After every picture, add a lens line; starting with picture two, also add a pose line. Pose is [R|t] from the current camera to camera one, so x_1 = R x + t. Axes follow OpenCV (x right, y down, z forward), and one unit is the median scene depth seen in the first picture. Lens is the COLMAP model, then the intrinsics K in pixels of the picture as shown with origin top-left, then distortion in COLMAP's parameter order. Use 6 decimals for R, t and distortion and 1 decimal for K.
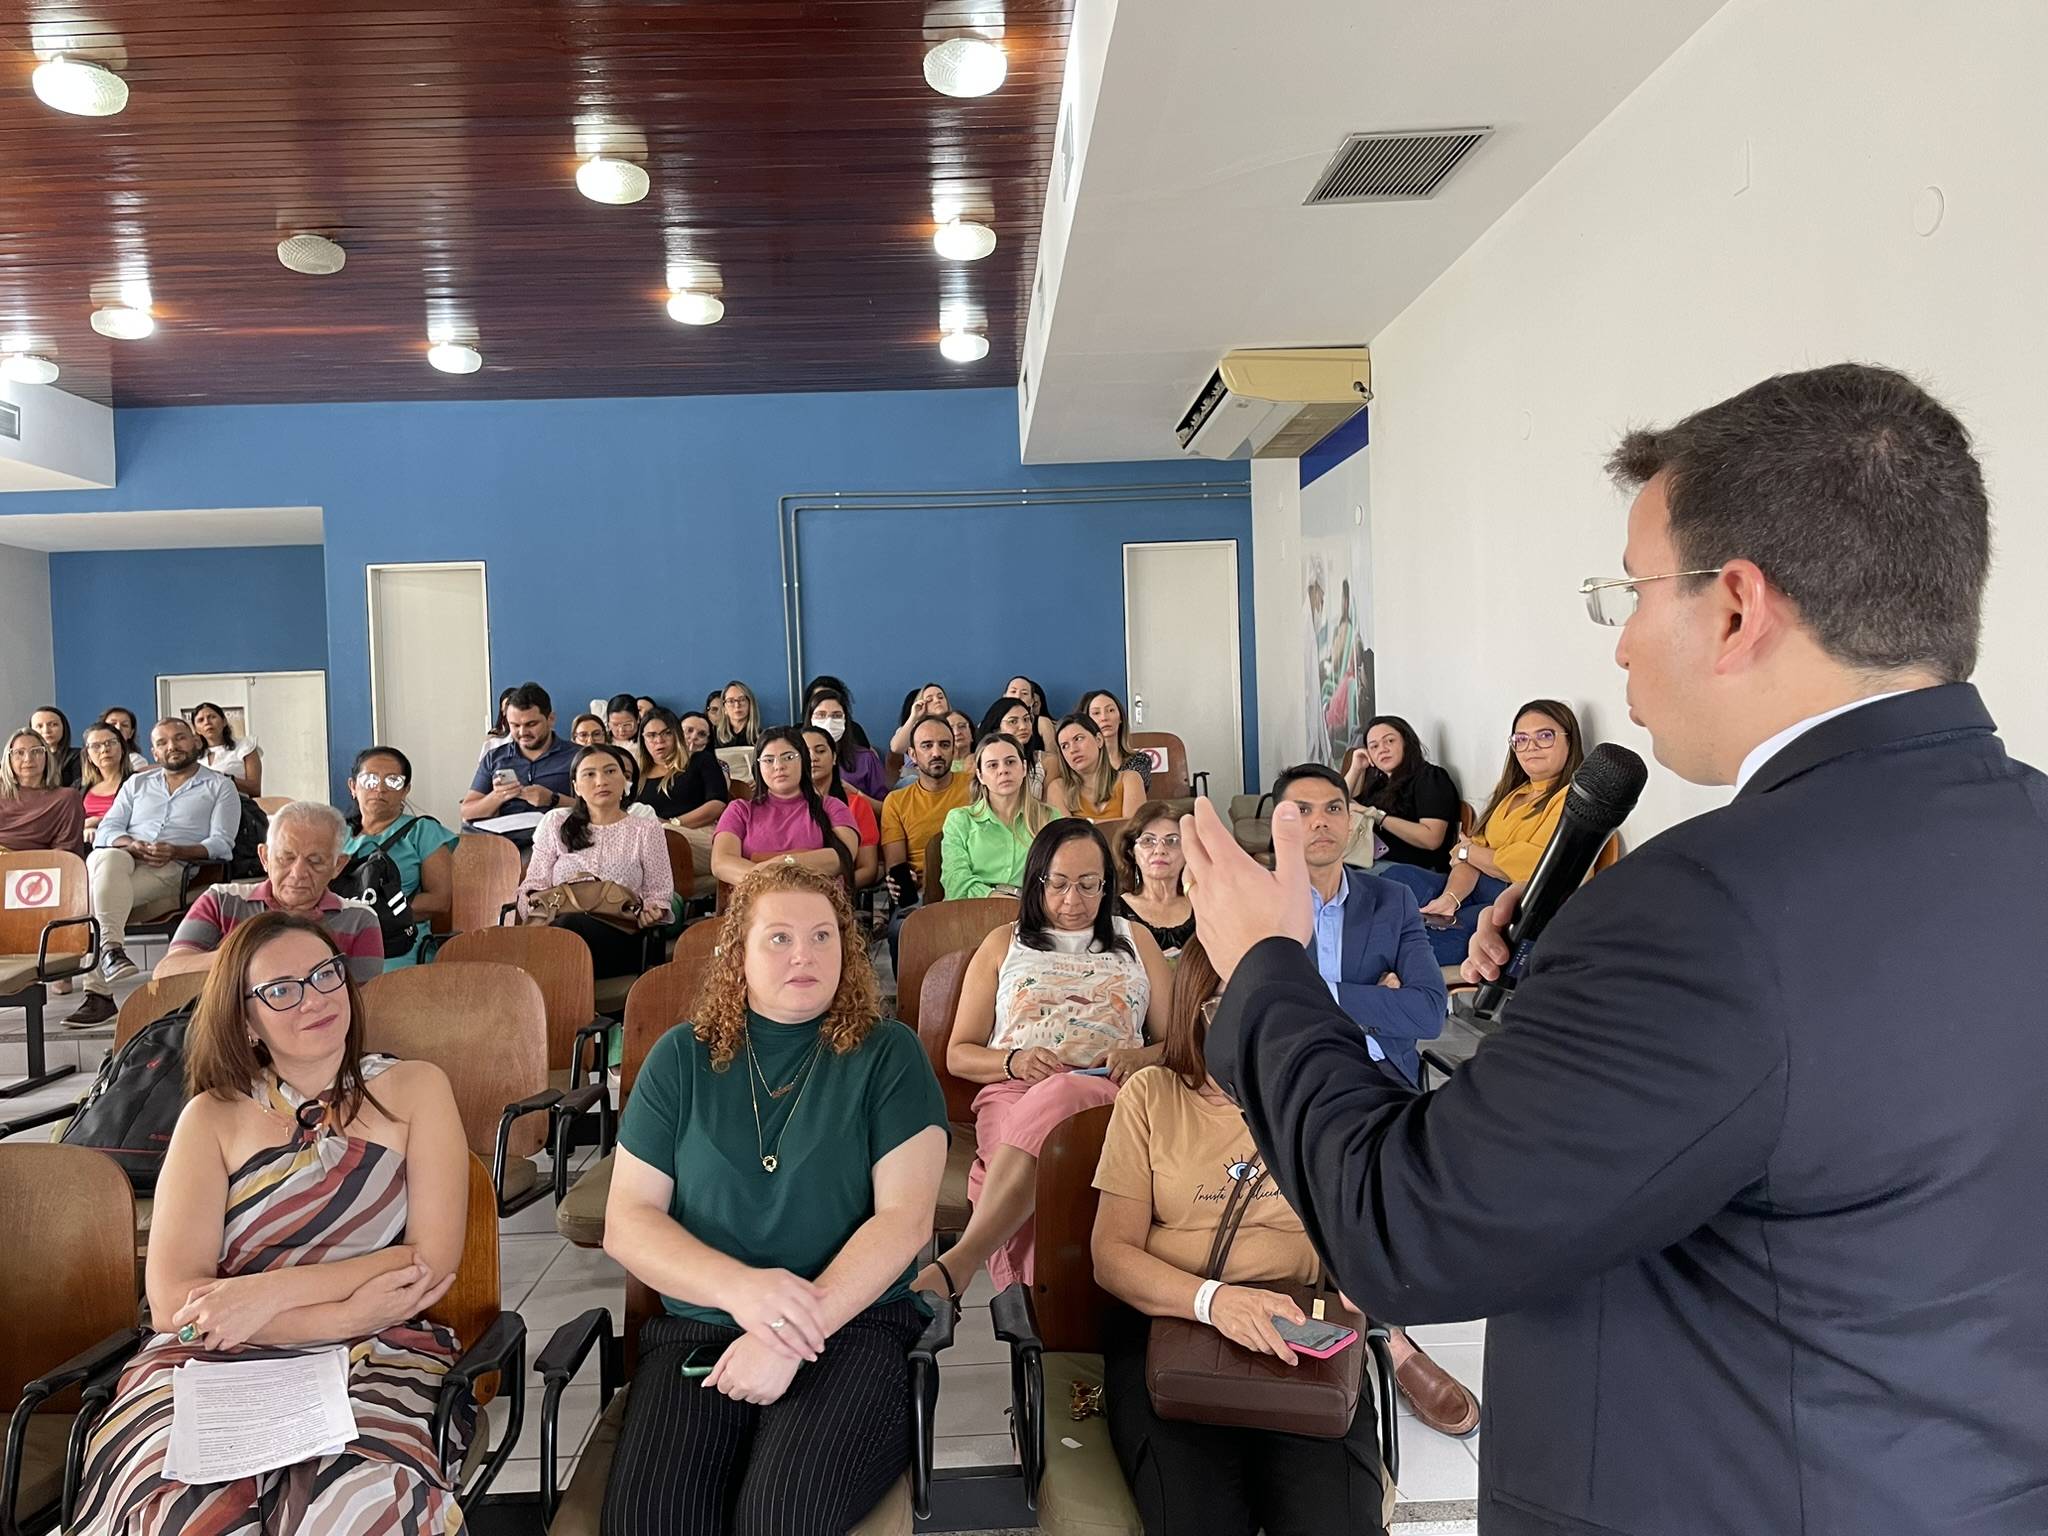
lens RADIAL K [[1556.1, 0, 1012.7], [0, 1556.1, 753.1], [0, 0, 1]] dist [0.029150, -0.031778]
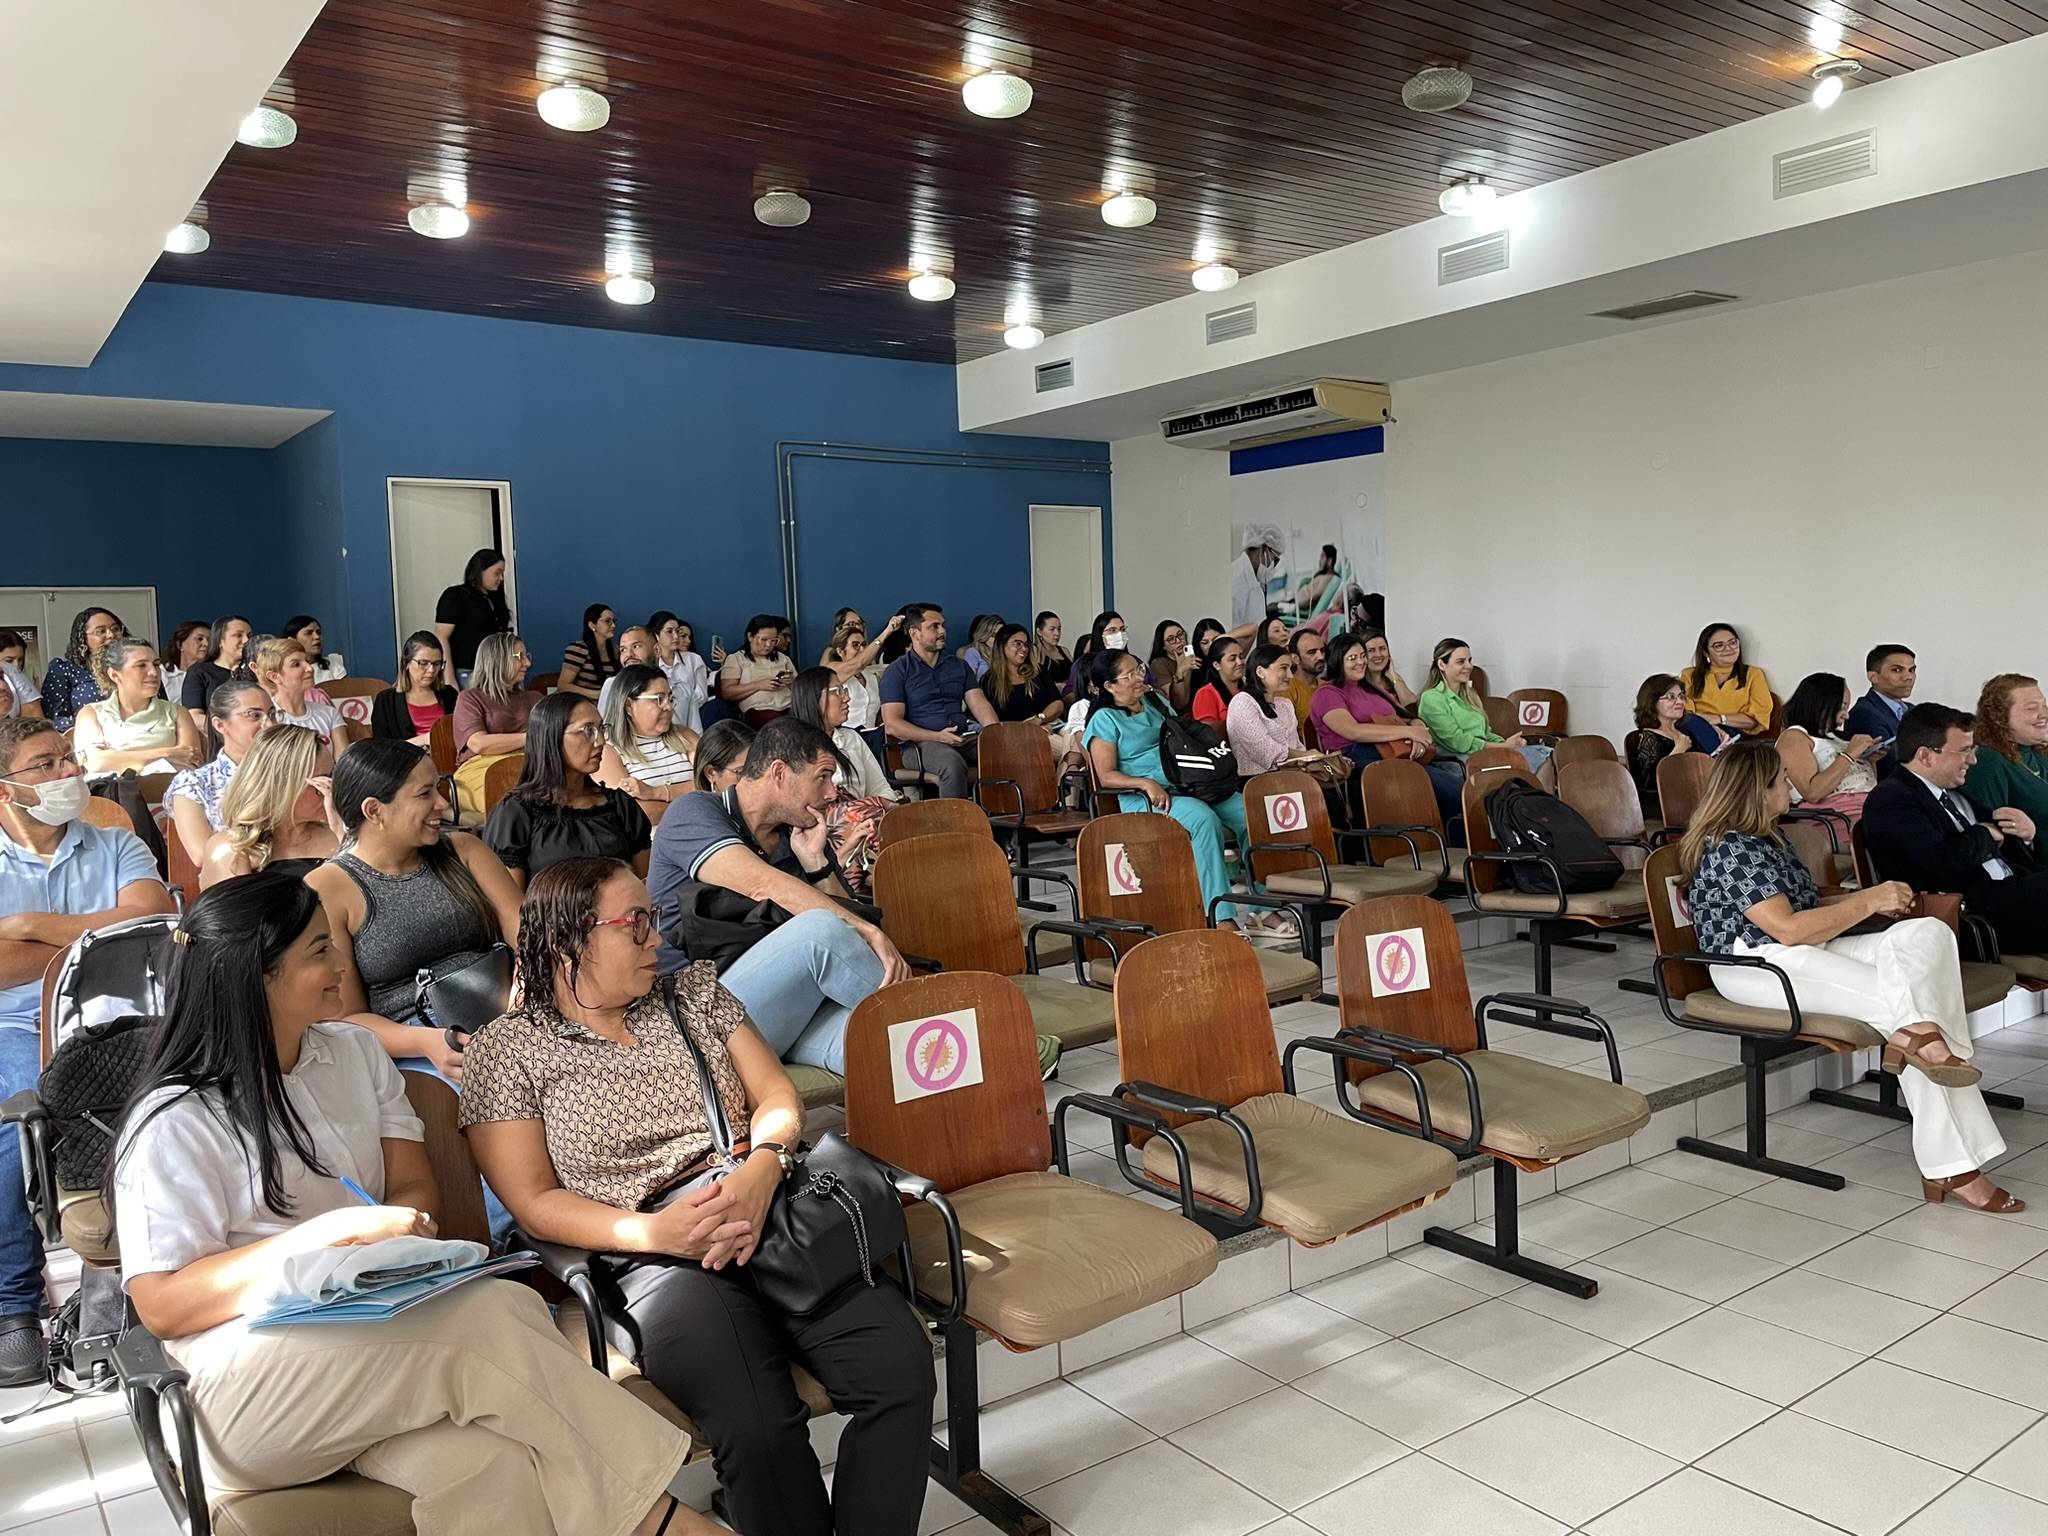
lens RADIAL K [[1556.1, 0, 1023.8], [0, 1556.1, 776.0], [0, 0, 1]] dist [0.029150, -0.031778]
pose [[0.815366, -0.039348, 0.577607, -0.753796], [0.014045, 0.998738, 0.048209, 0.023852], [-0.578775, -0.031195, 0.814890, -0.005797]]
